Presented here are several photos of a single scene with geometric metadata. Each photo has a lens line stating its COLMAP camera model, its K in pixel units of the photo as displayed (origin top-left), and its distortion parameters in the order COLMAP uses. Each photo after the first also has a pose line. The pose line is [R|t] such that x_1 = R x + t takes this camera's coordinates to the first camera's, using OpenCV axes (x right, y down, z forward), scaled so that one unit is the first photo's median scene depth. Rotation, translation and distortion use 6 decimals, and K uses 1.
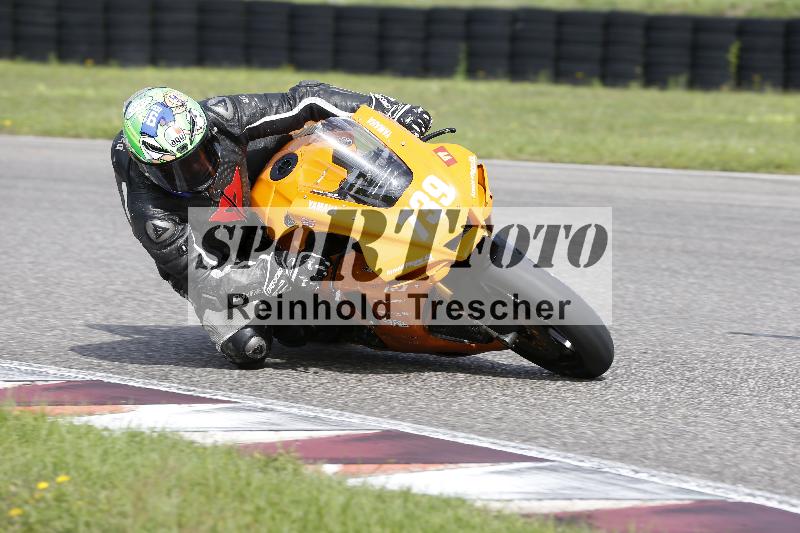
lens RADIAL K [[4490.0, 0, 405.8], [0, 4490.0, 266.3], [0, 0, 1]] dist [-2.540184, 0.000000]
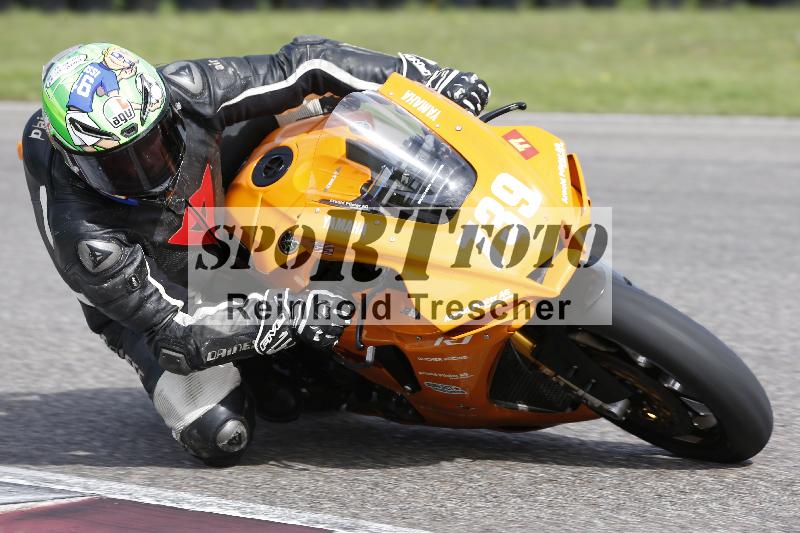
lens RADIAL K [[4492.3, 0, 402.1], [0, 4492.3, 263.6], [0, 0, 1]] dist [-3.404568, 0.000000]
pose [[0.999885, -0.006519, 0.013710, -0.017522], [0.006620, 0.999951, -0.007317, -0.001516], [-0.013661, 0.007406, 0.999879, 0.318509]]
